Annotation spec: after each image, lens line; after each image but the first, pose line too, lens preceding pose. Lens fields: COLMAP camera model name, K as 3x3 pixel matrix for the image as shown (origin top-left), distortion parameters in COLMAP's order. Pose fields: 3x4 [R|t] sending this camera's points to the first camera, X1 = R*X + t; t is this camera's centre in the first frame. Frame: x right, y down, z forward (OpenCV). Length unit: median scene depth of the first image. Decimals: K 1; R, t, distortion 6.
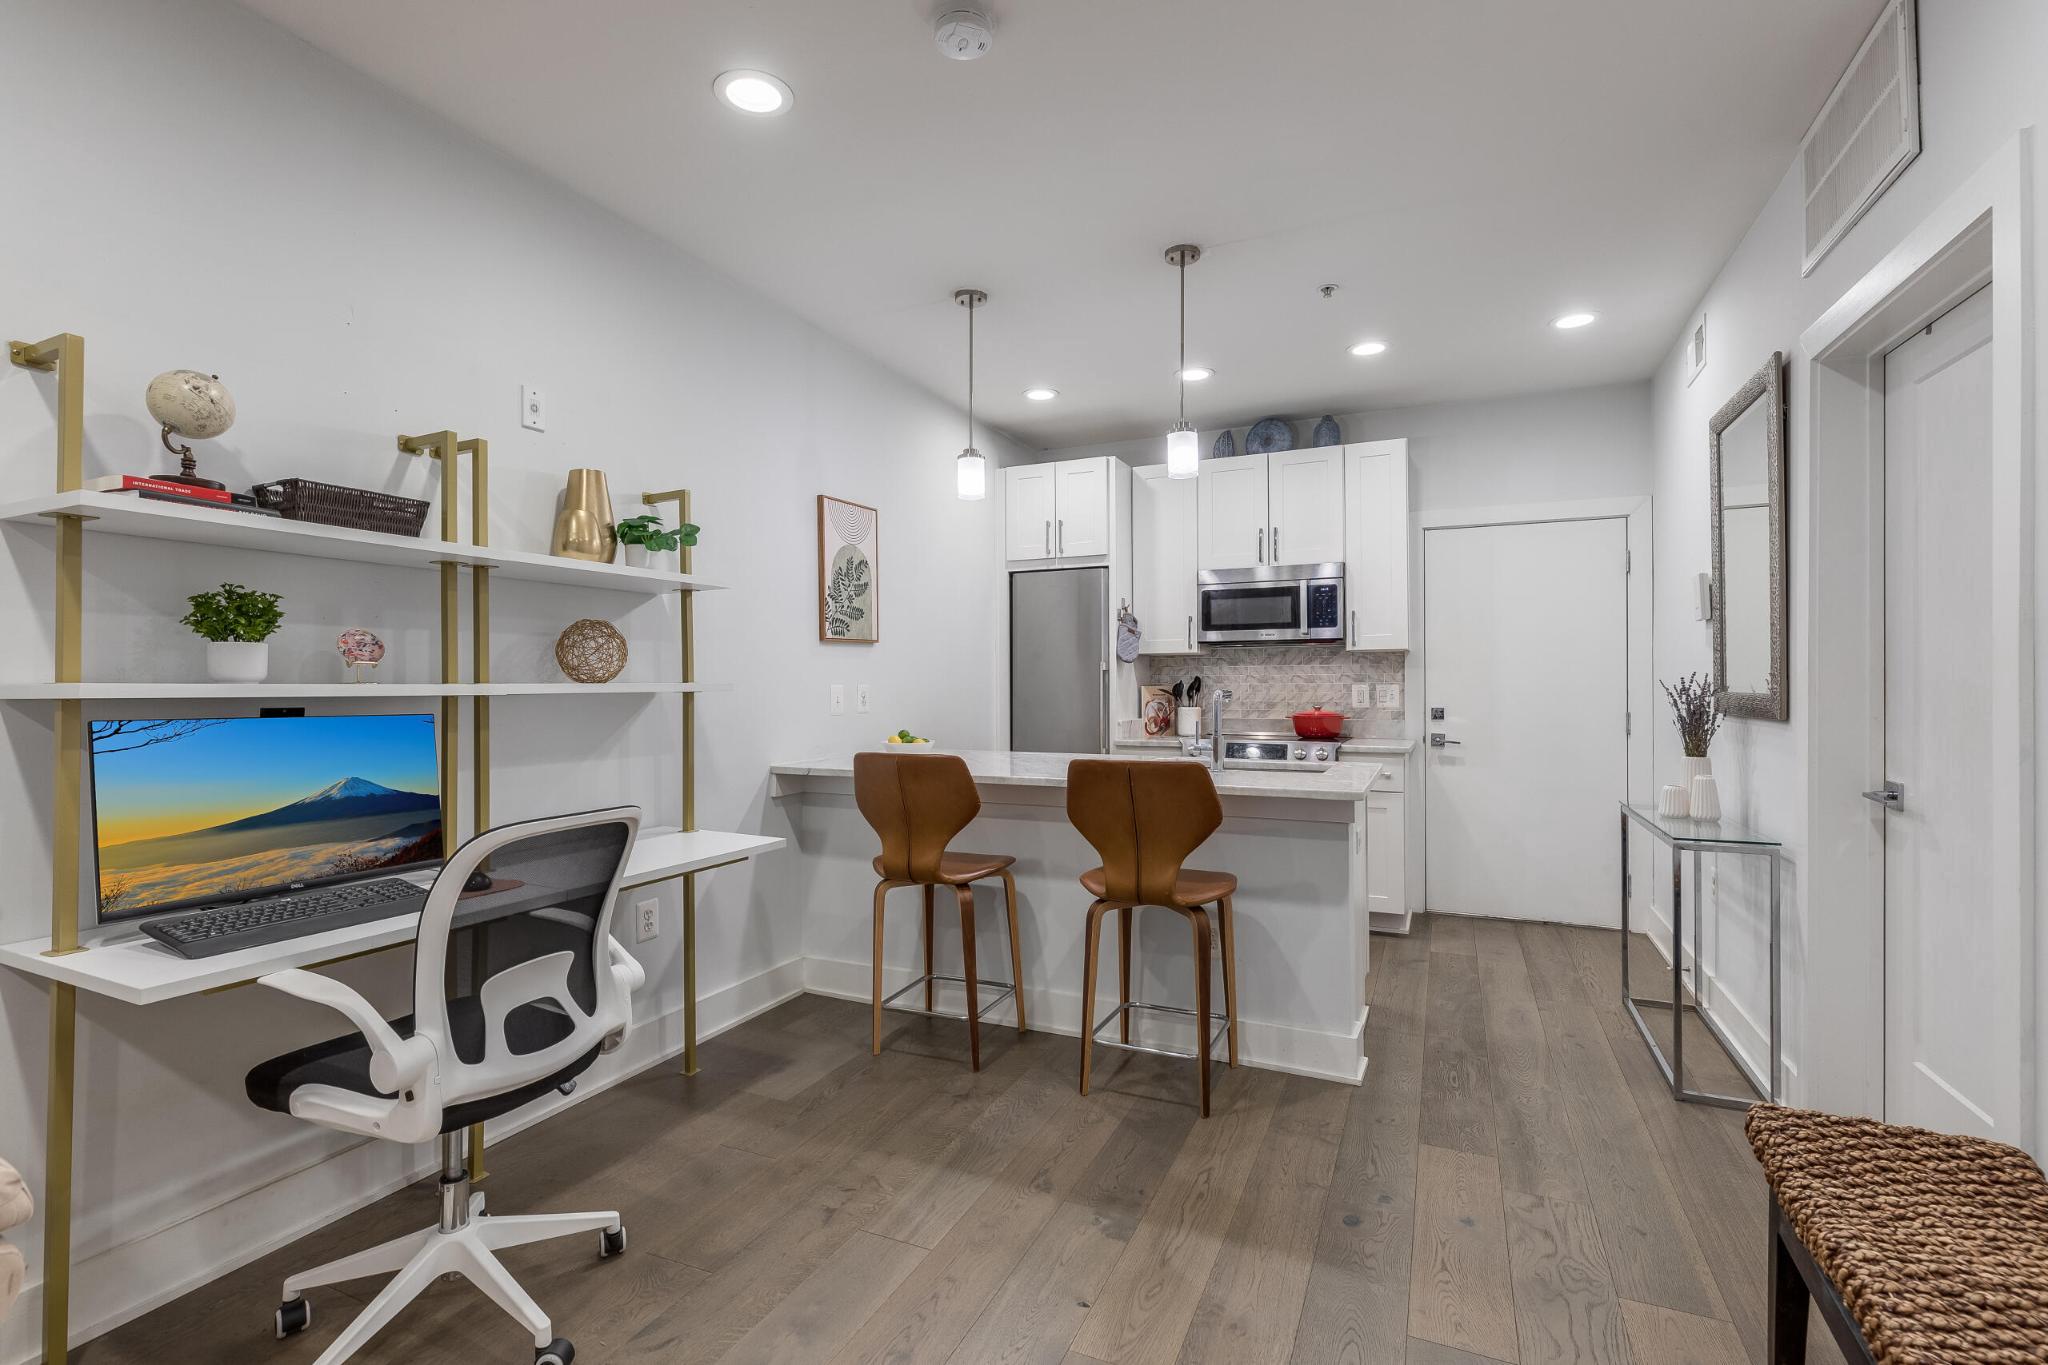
lens RADIAL K [[930.5, 0, 1024.0], [0, 930.5, 682.5], [0, 0, 1]] dist [0.002389, -0.000732]
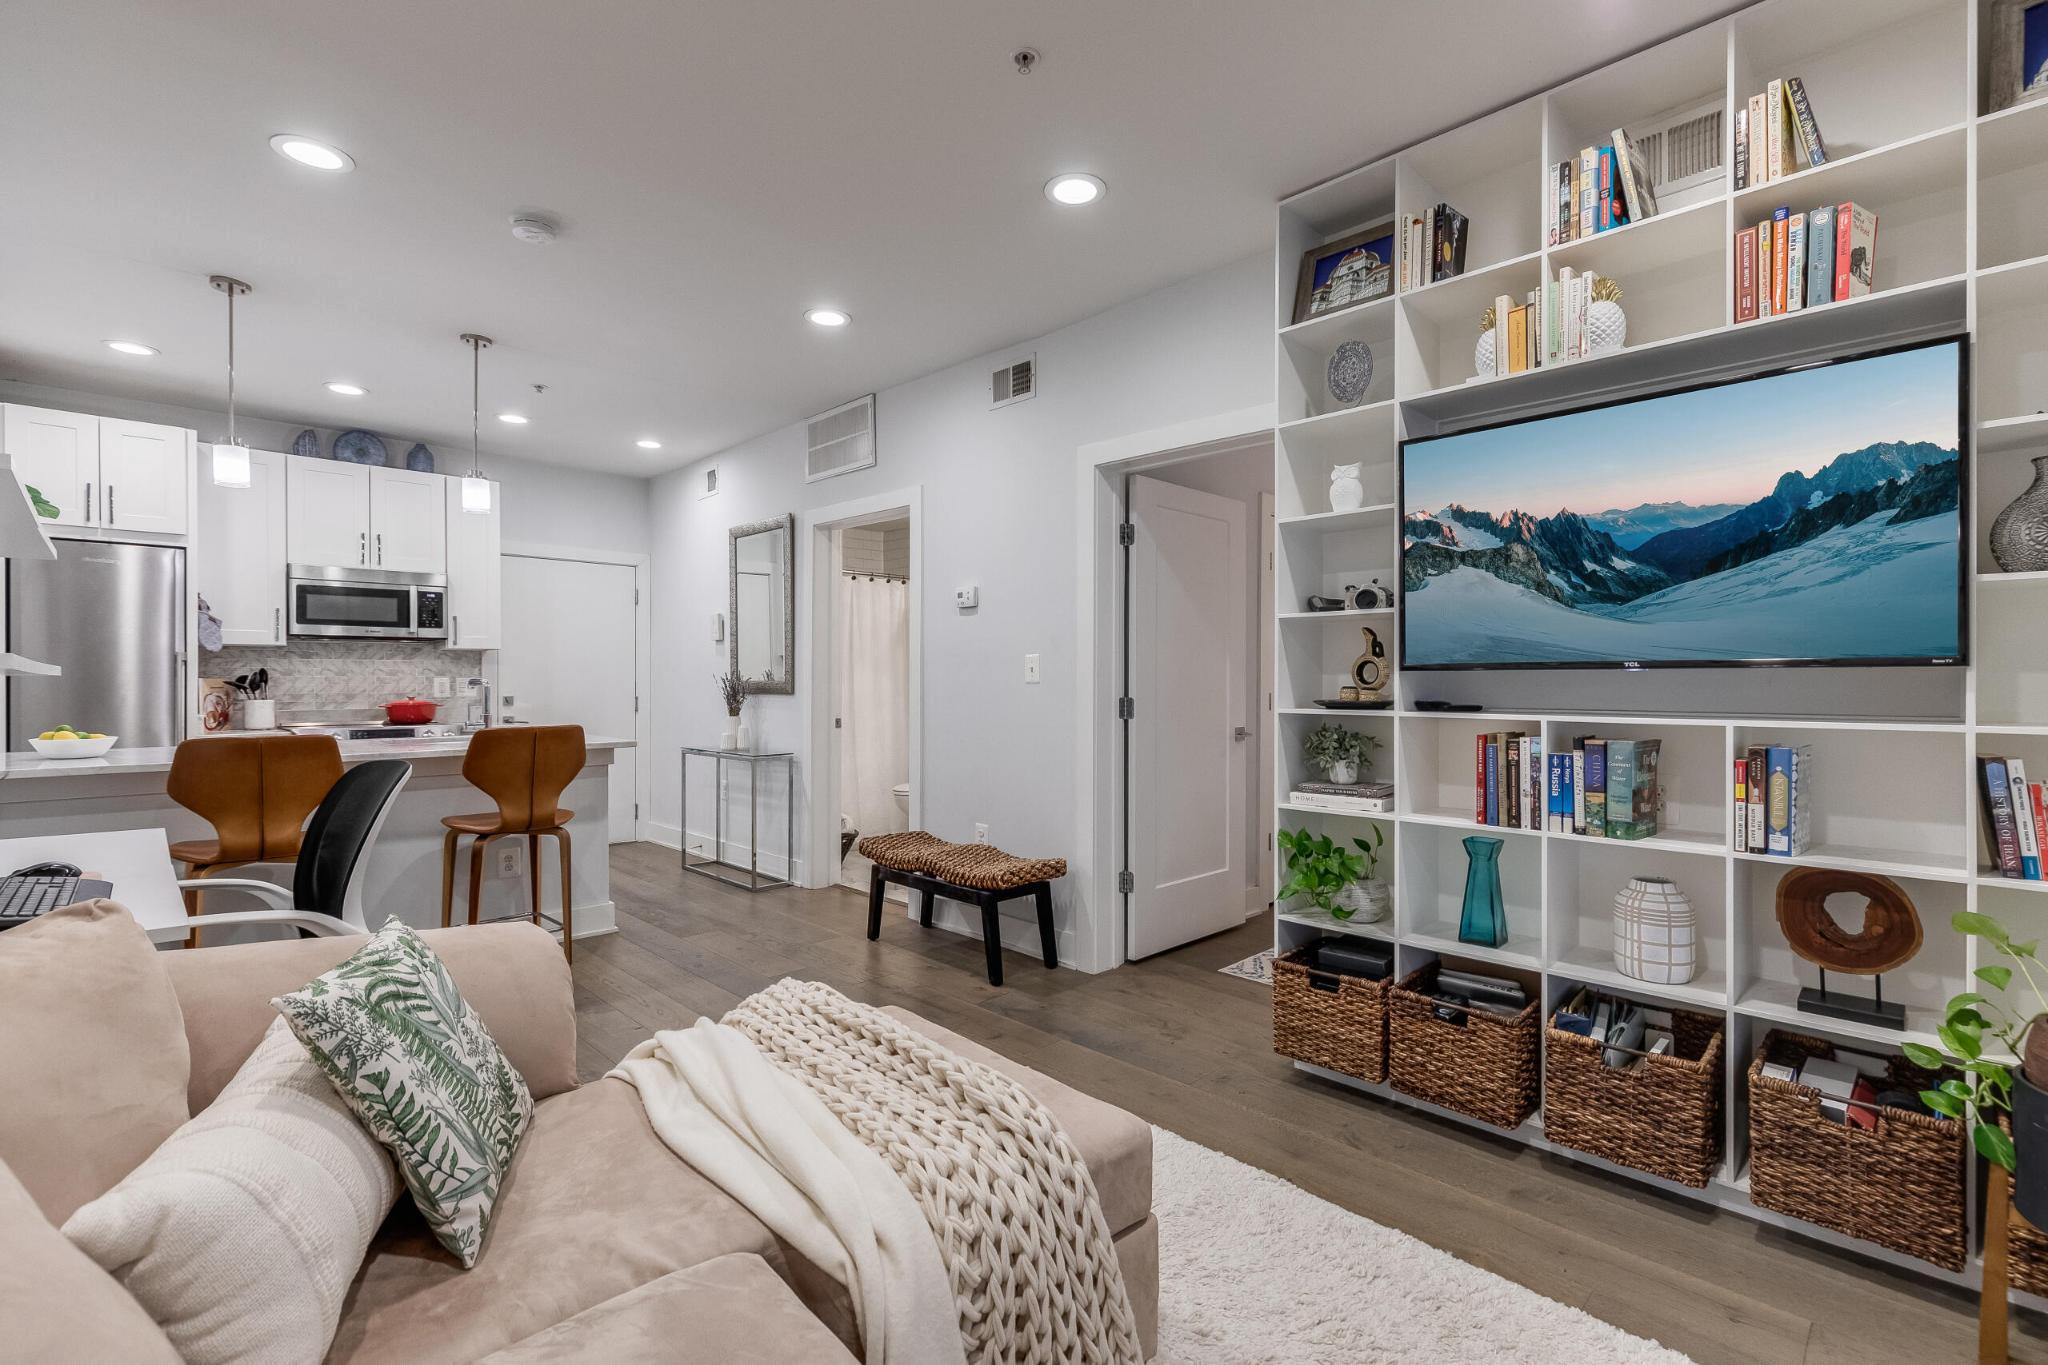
lens RADIAL K [[918.8, 0, 1024.0], [0, 918.8, 682.5], [0, 0, 1]] dist [0.003840, -0.000214]
pose [[0.353704, 0.001332, 0.935356, -0.585568], [-0.000206, 0.999999, -0.001347, 0.012440], [-0.935357, 0.000284, 0.353704, -0.125958]]
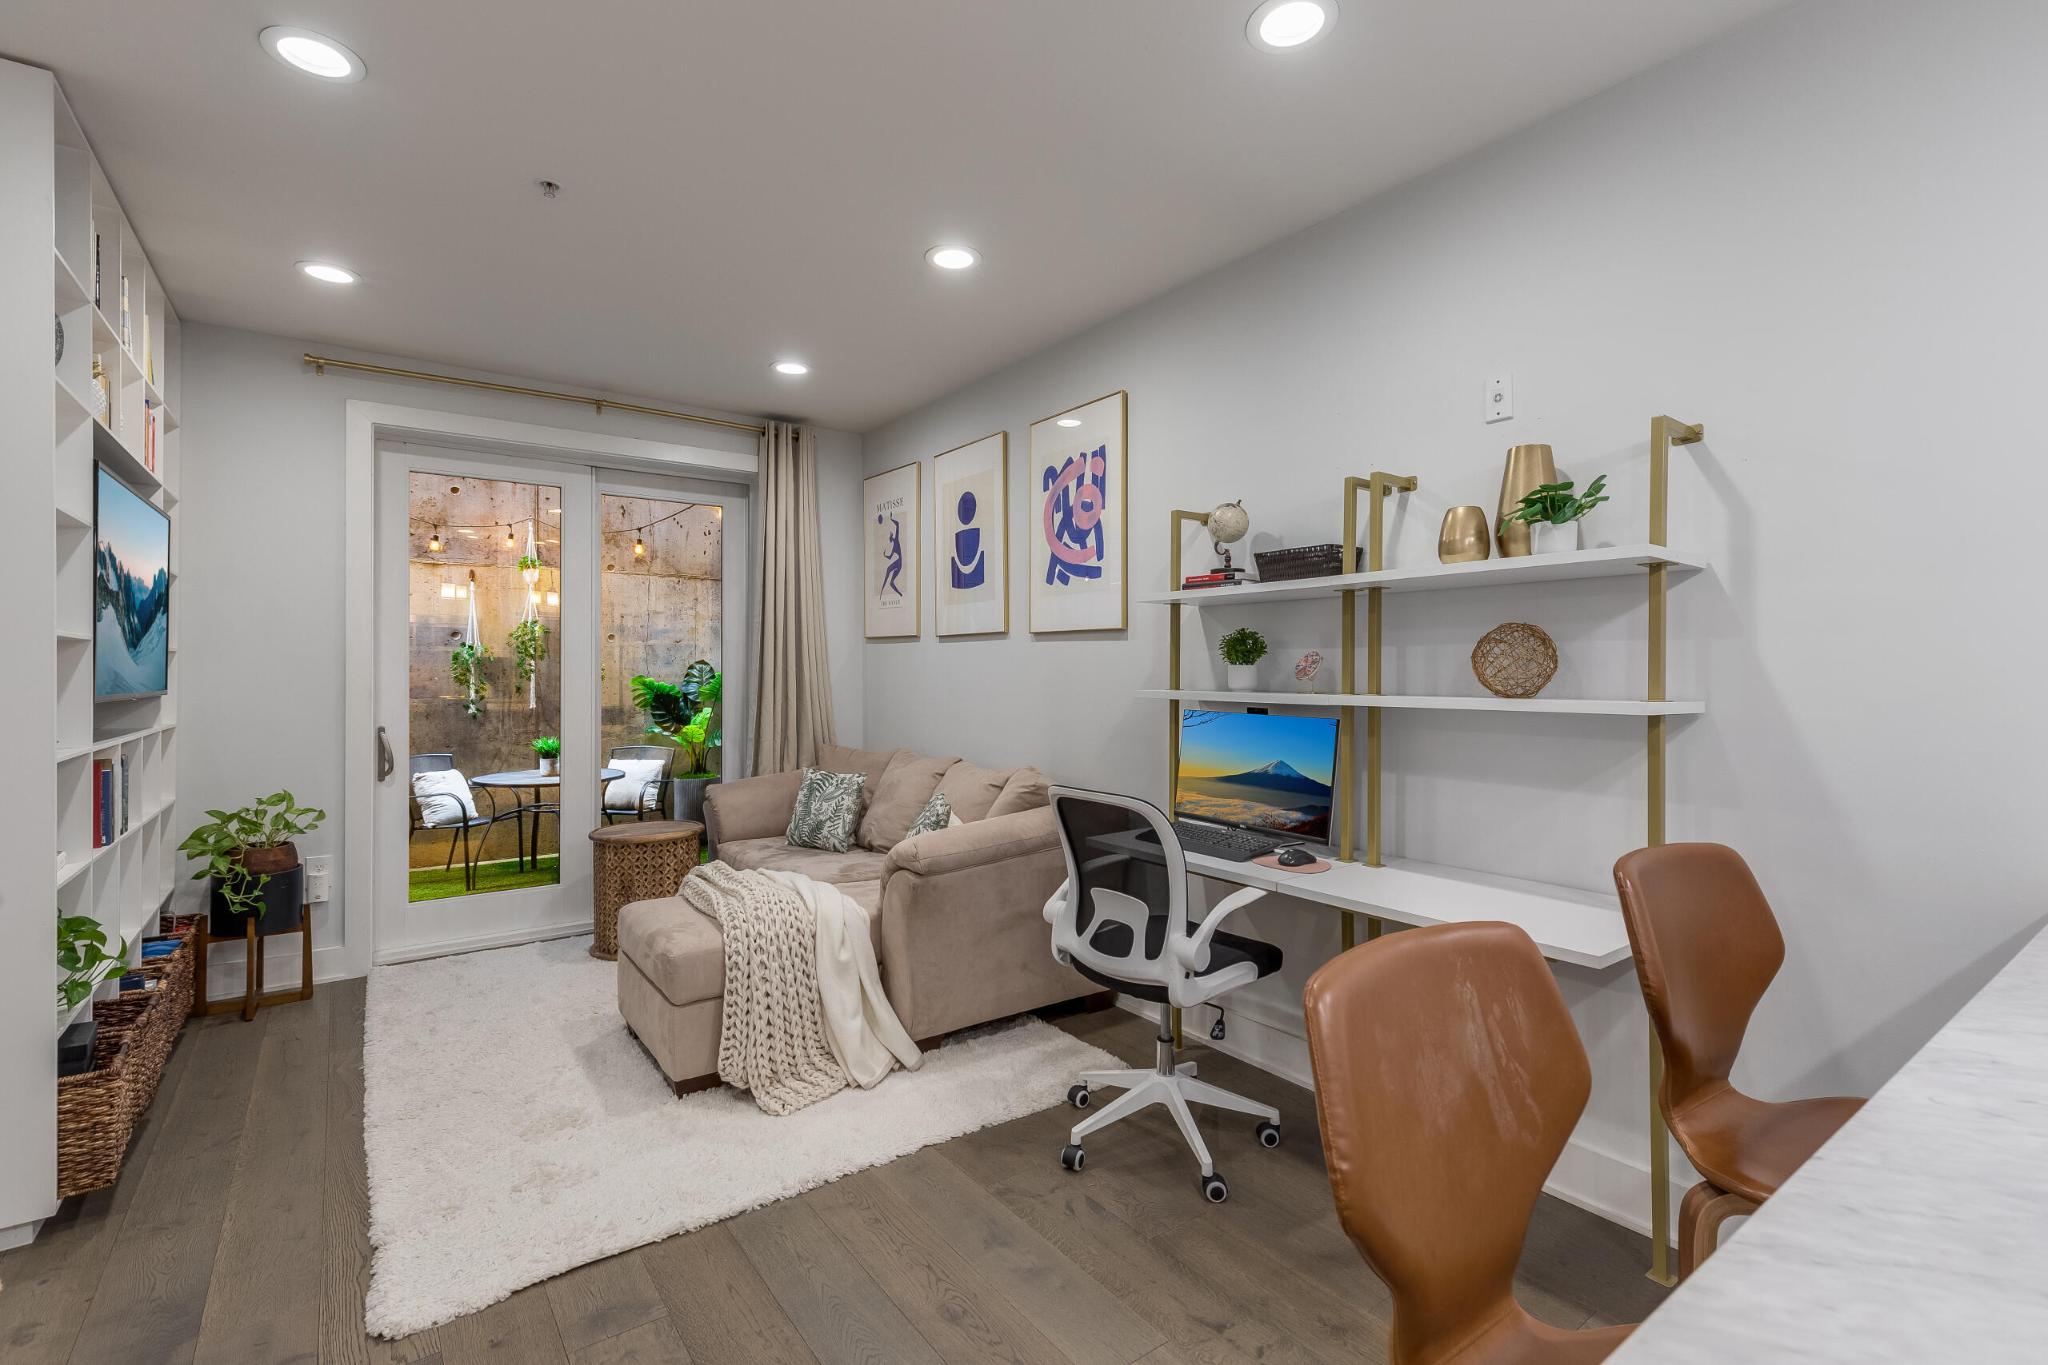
lens RADIAL K [[925.1, 0, 1026.0], [0, 925.1, 672.3], [0, 0, 1]] dist [0.005318, -0.000620]
pose [[-0.489694, 0.003719, -0.871887, 0.329216], [0.002351, 0.999993, 0.002945, -0.017096], [0.871891, -0.000607, -0.489699, 0.677464]]
